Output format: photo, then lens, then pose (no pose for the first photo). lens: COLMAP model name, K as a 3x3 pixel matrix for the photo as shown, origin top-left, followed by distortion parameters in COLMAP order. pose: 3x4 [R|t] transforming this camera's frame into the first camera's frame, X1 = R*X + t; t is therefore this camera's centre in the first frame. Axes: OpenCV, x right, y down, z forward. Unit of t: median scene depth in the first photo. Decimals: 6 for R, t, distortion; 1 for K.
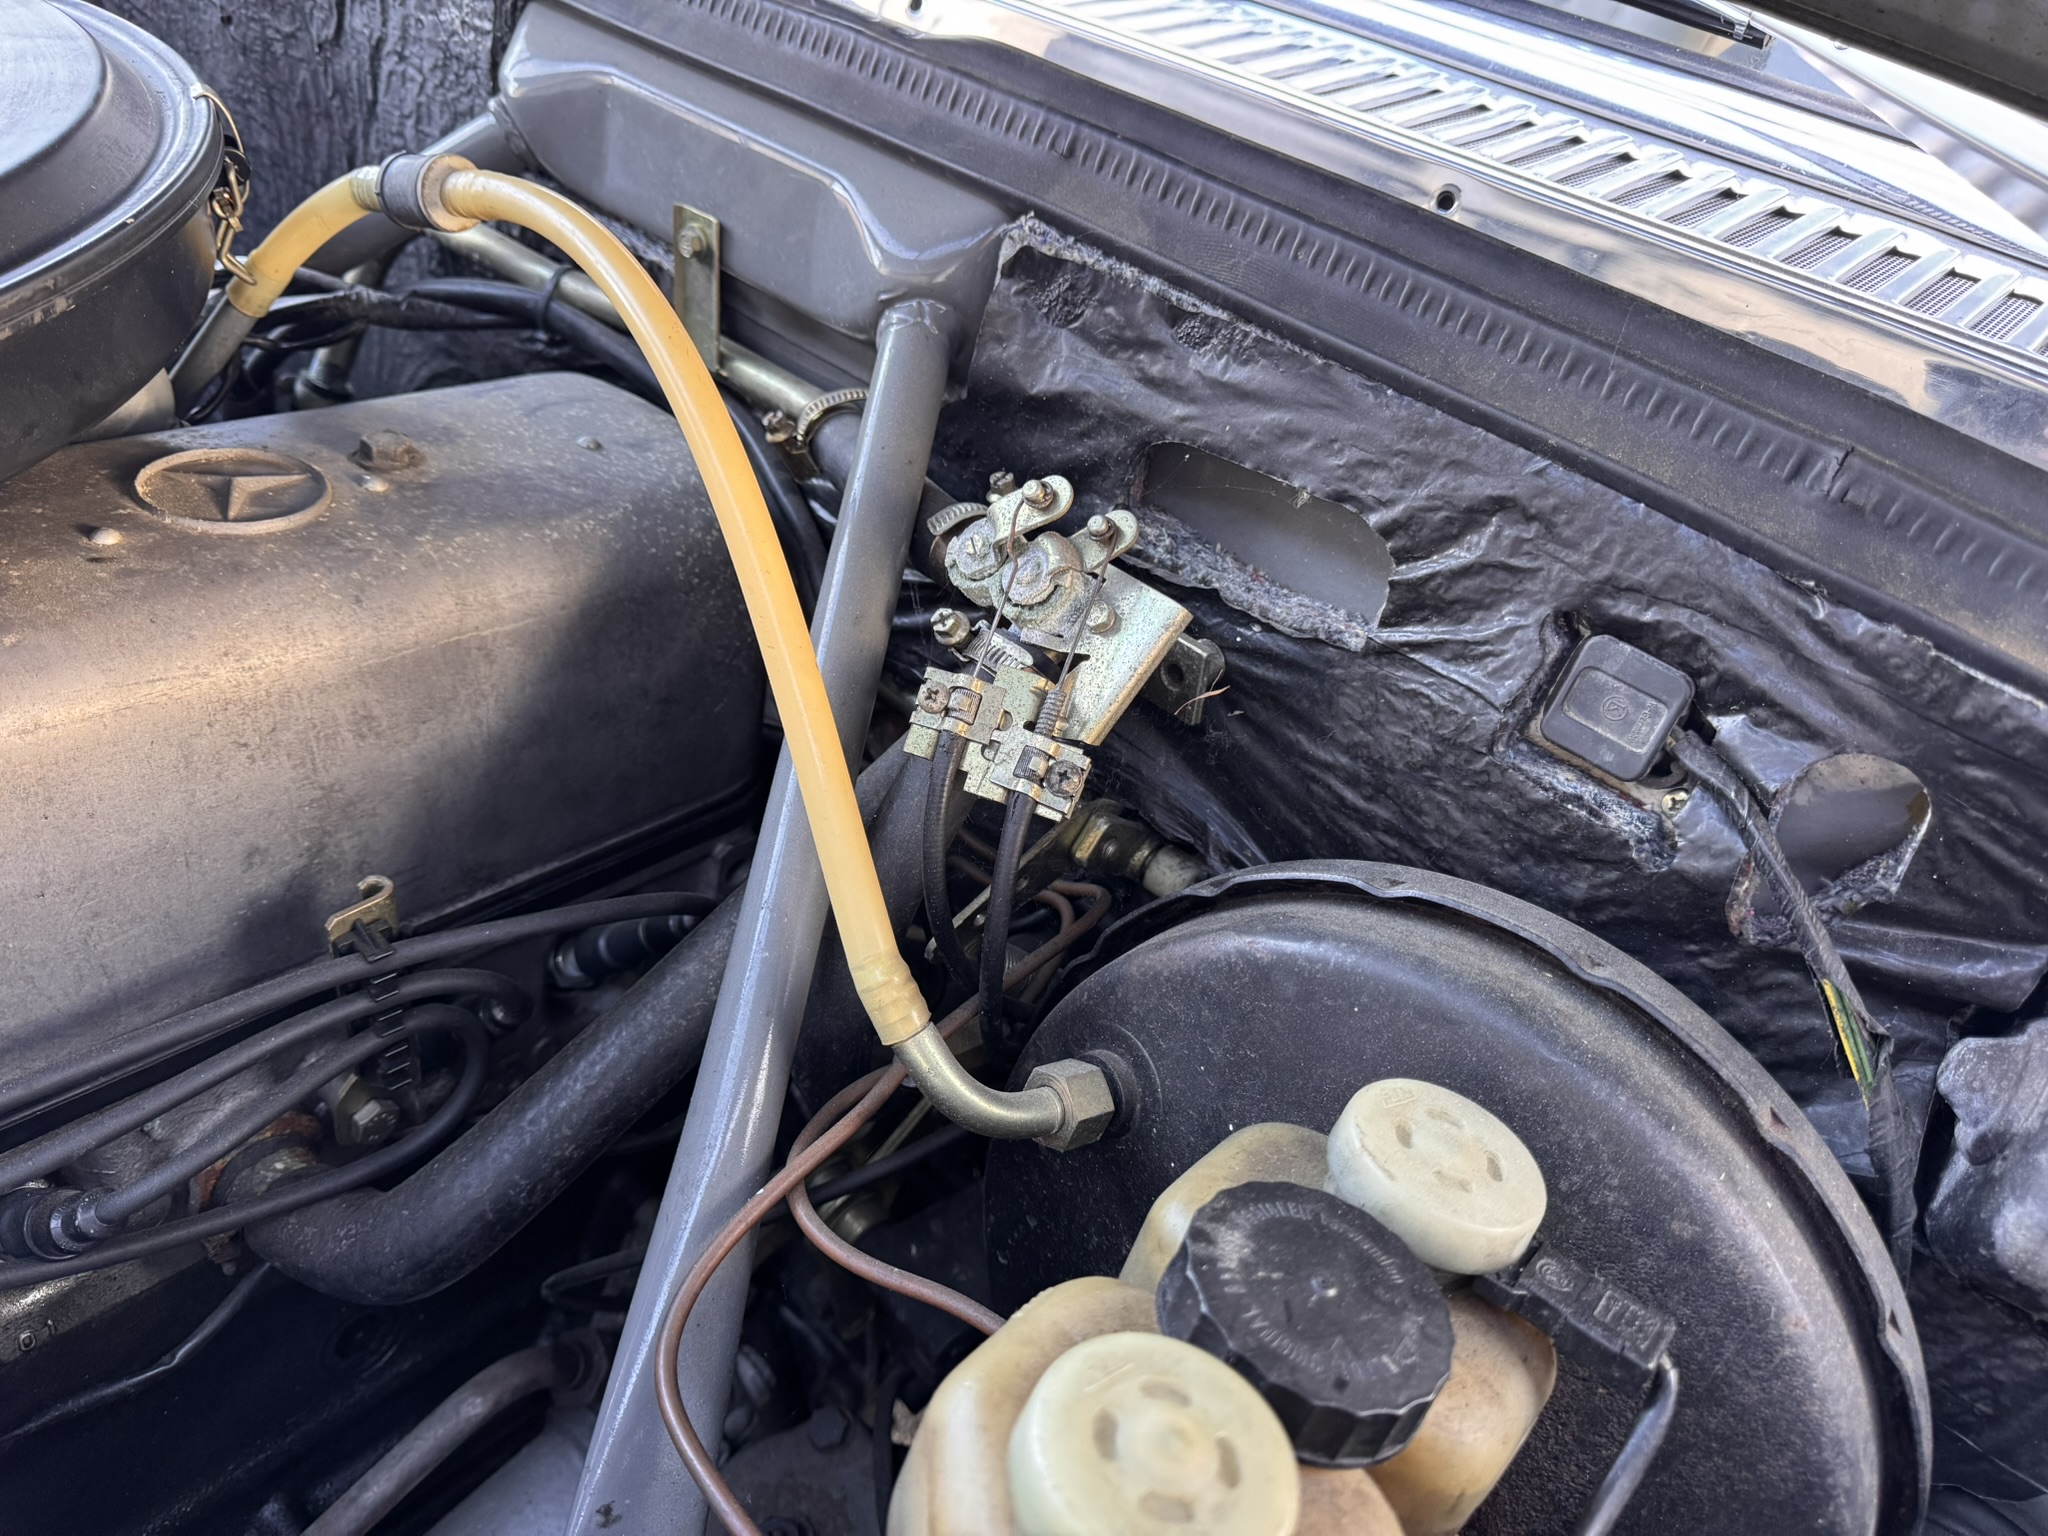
lens RADIAL K [[1472.6, 0, 1046.7], [0, 1472.6, 767.3], [0, 0, 1]] dist [0.004562, -0.035036]
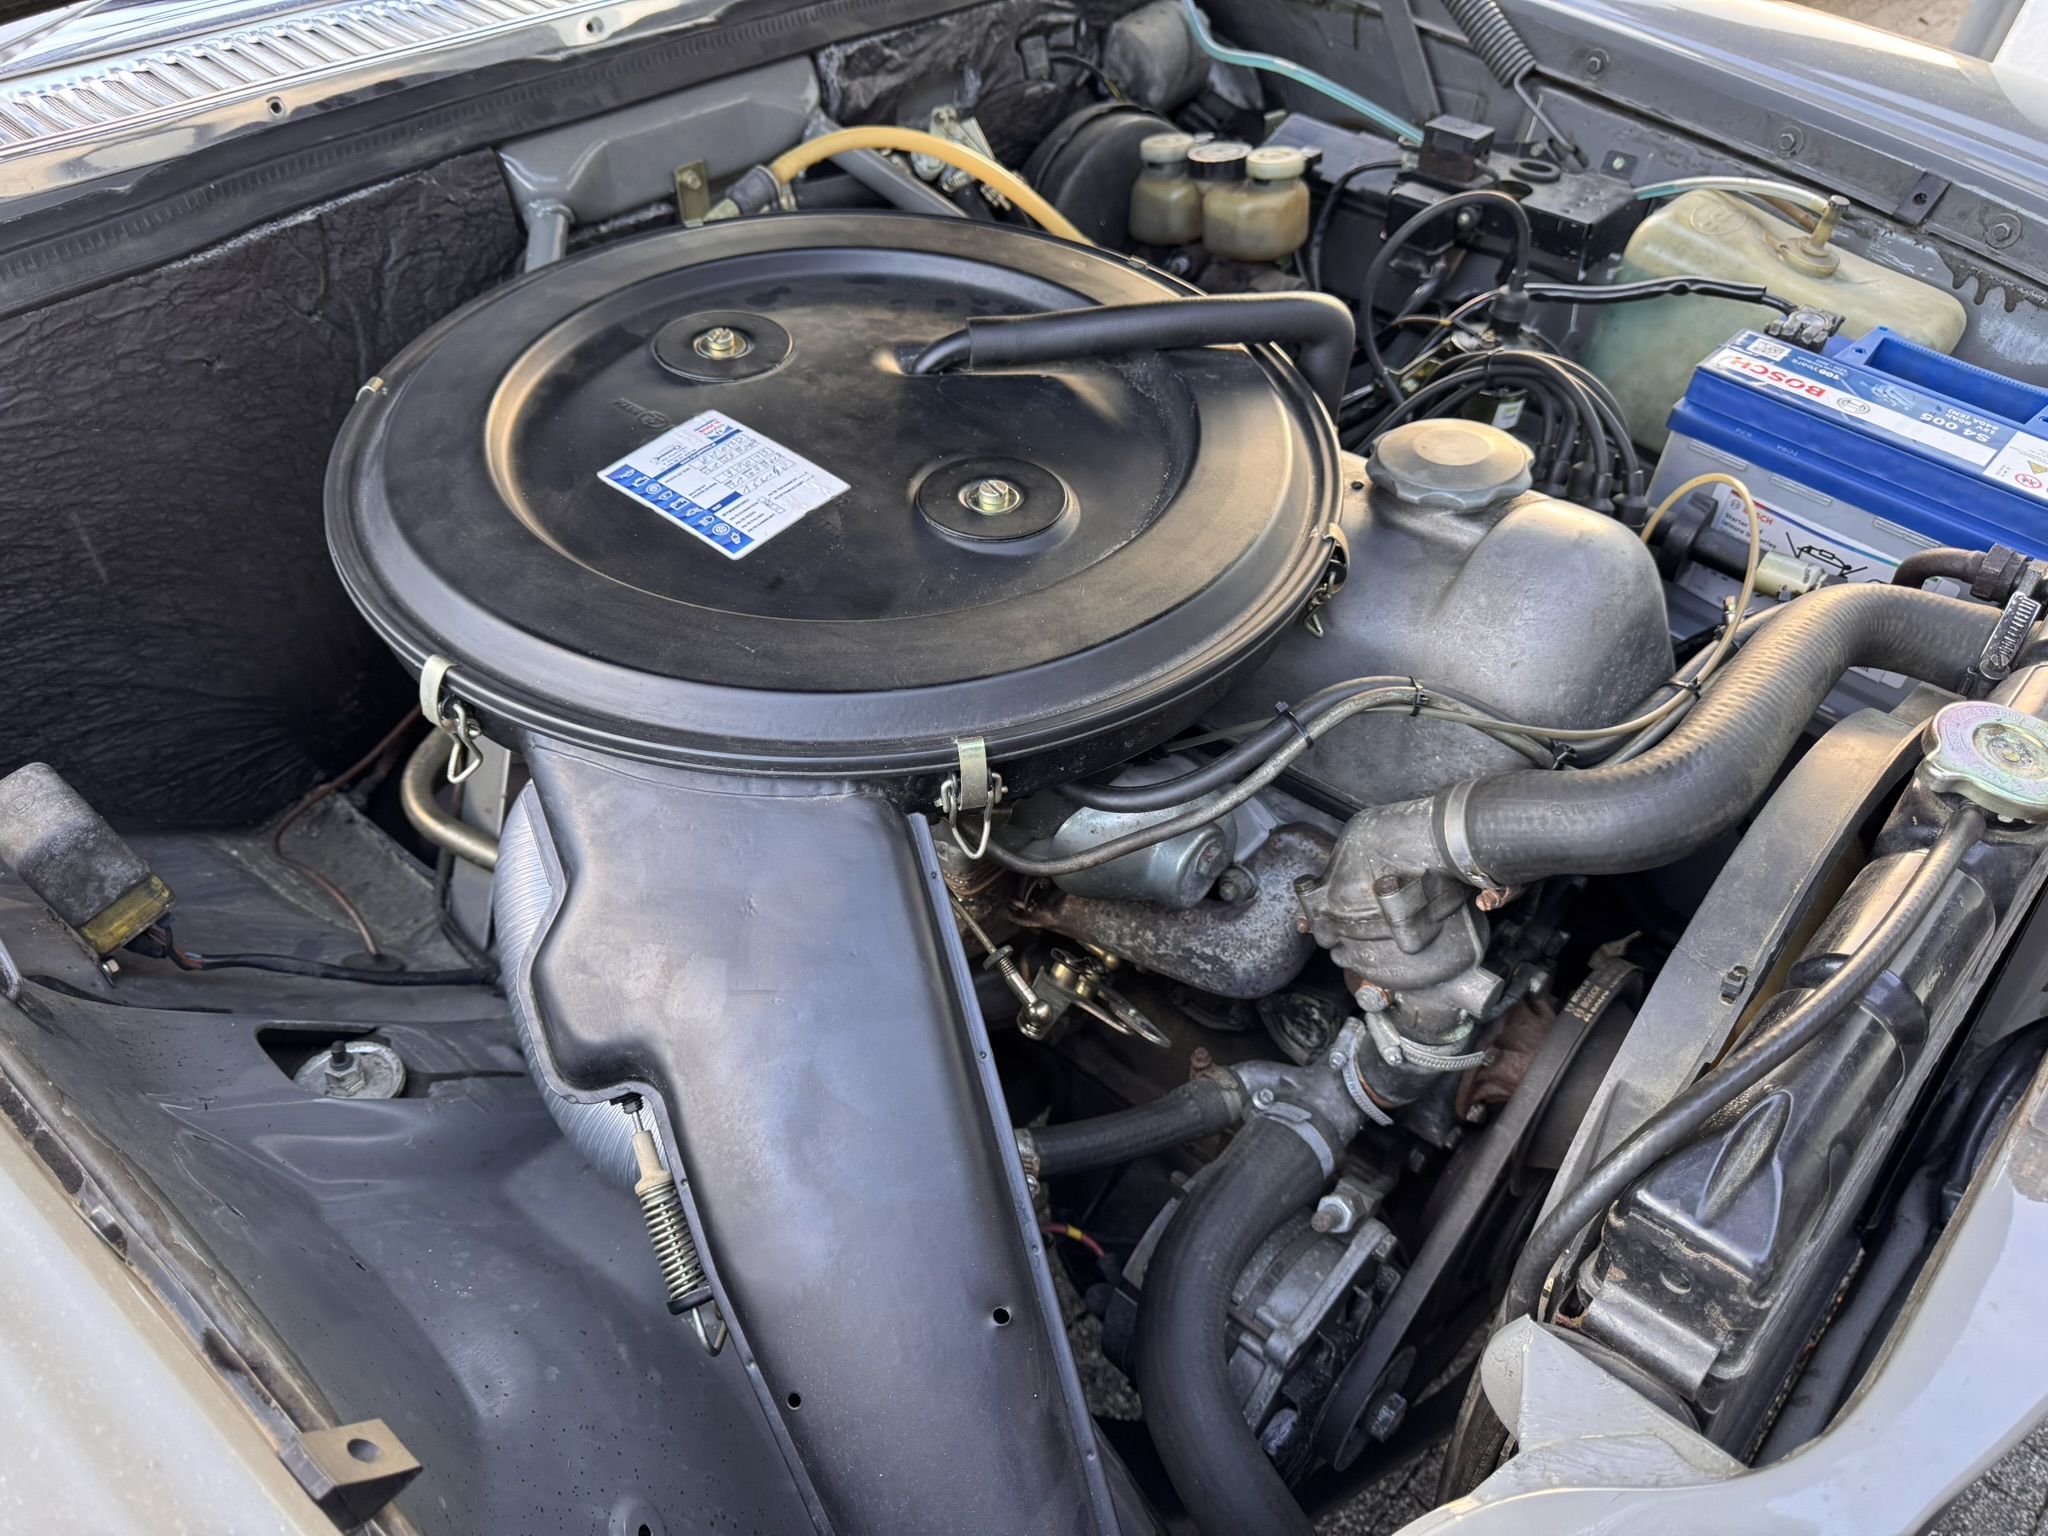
lens RADIAL K [[1429.2, 0, 1024.0], [0, 1429.2, 768.0], [0, 0, 1]] dist [0.003904, -0.021127]
pose [[0.042104, -0.802205, 0.595562, -2.806651], [0.591312, 0.500491, 0.632343, -1.286060], [-0.805343, 0.325539, 0.495427, -0.049965]]
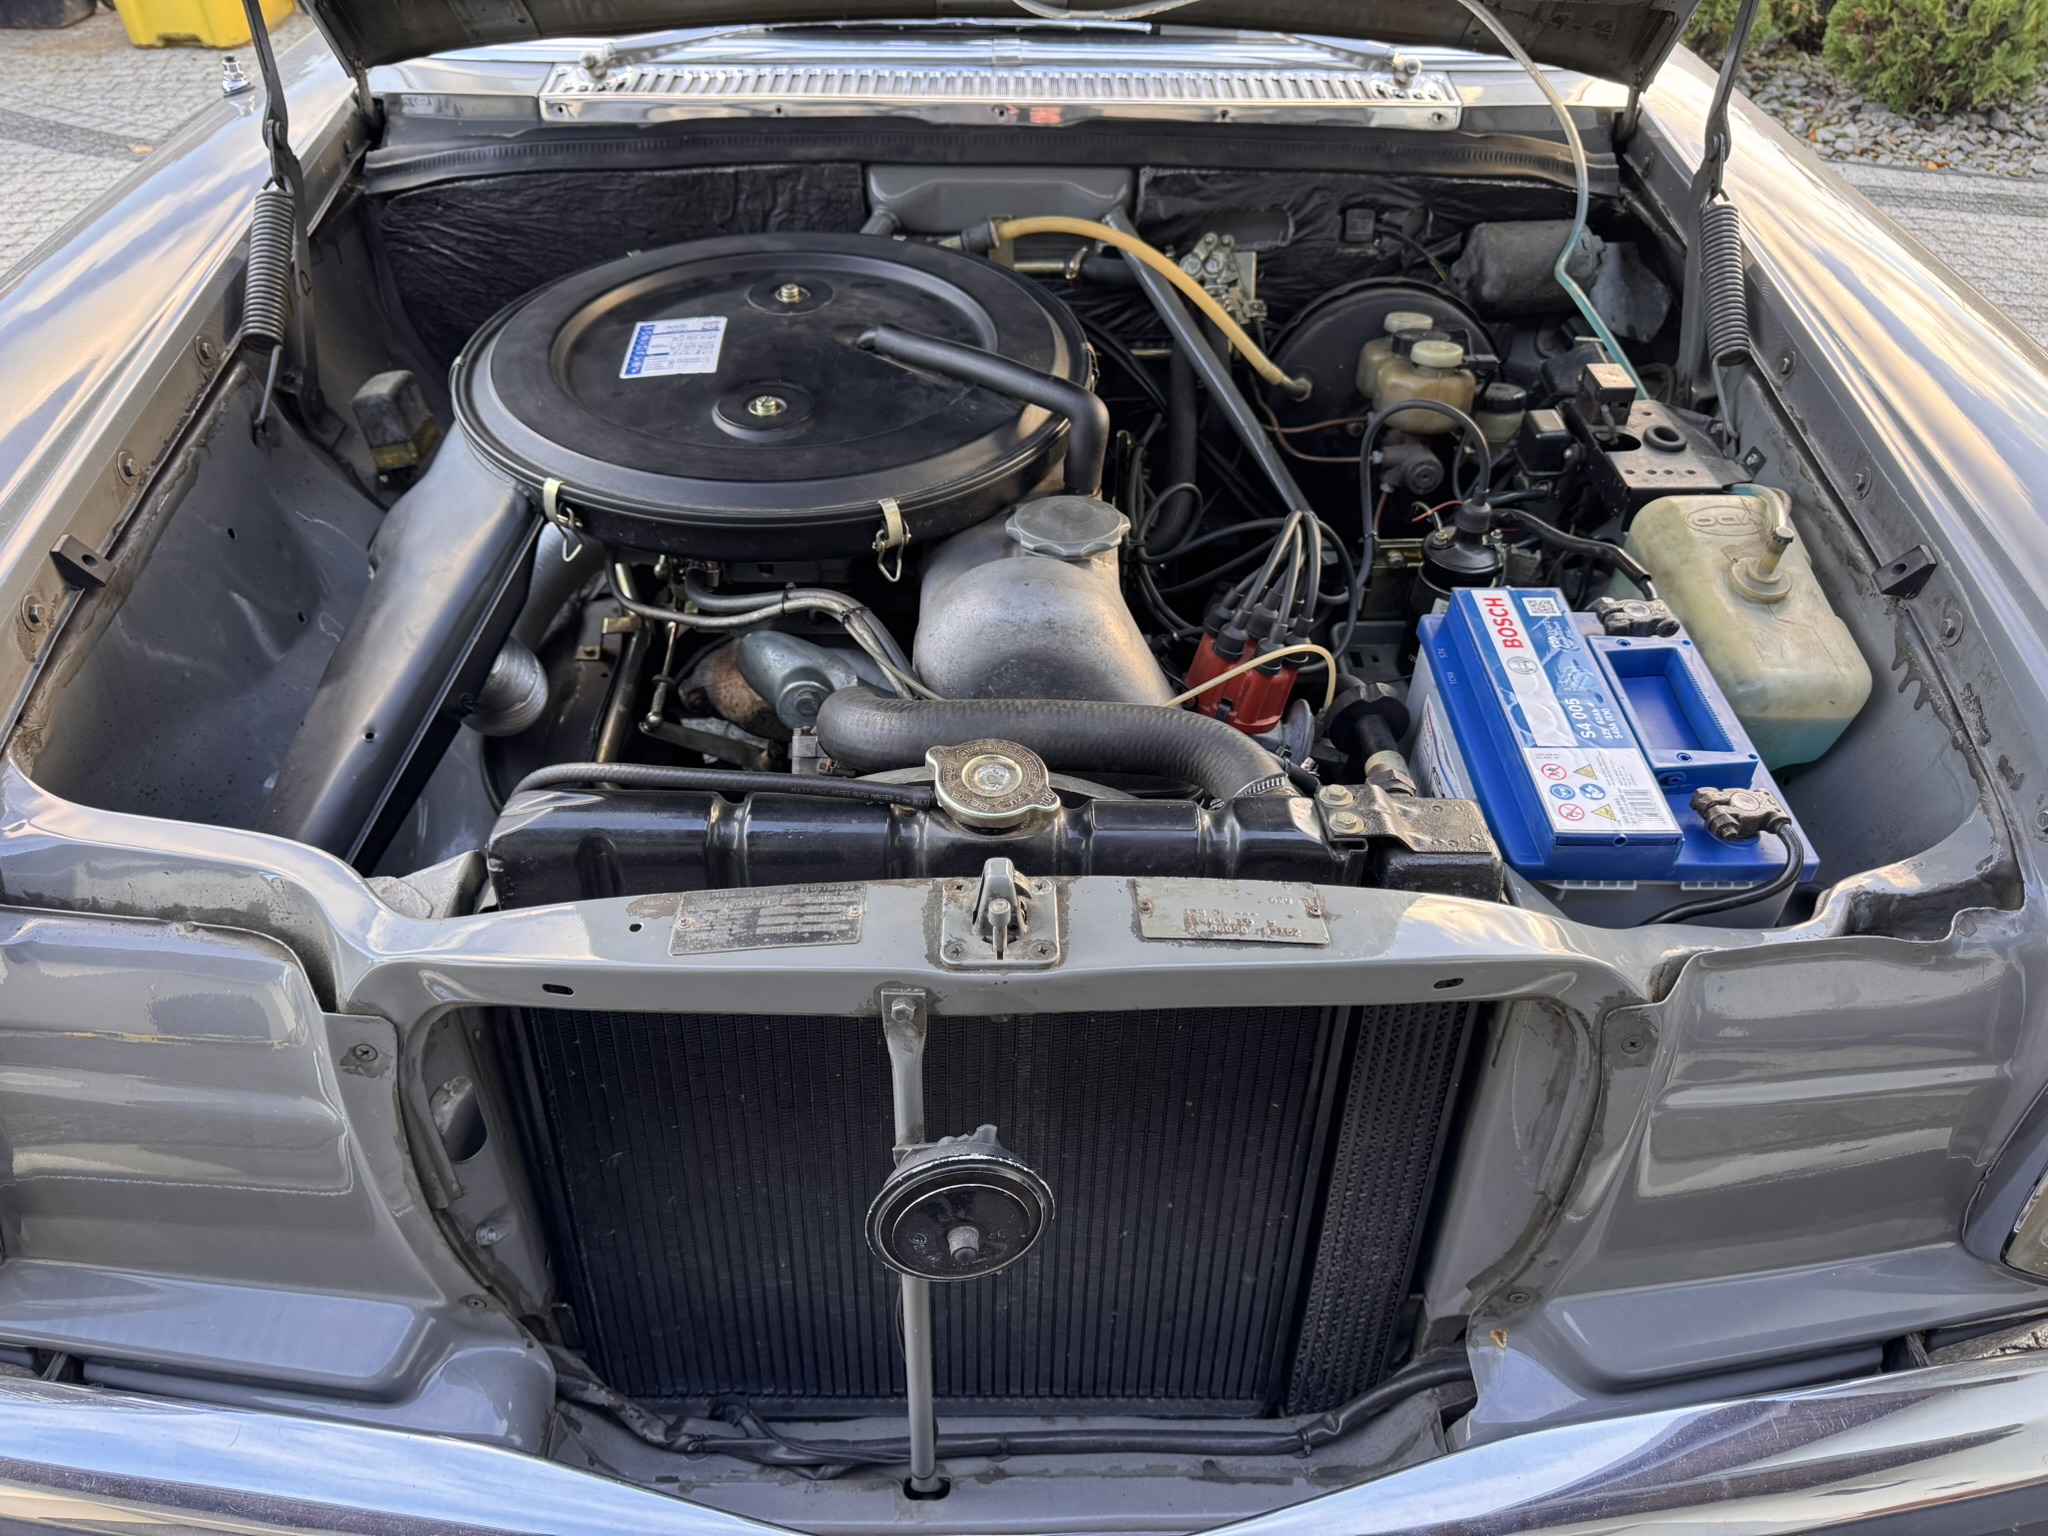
lens RADIAL K [[1429.2, 0, 1024.0], [0, 1429.2, 768.0], [0, 0, 1]] dist [0.003904, -0.021127]
pose [[0.741774, -0.540731, 0.396712, -2.586371], [0.488629, 0.840925, 0.232567, -0.148275], [-0.459361, 0.021333, 0.887993, -1.955988]]
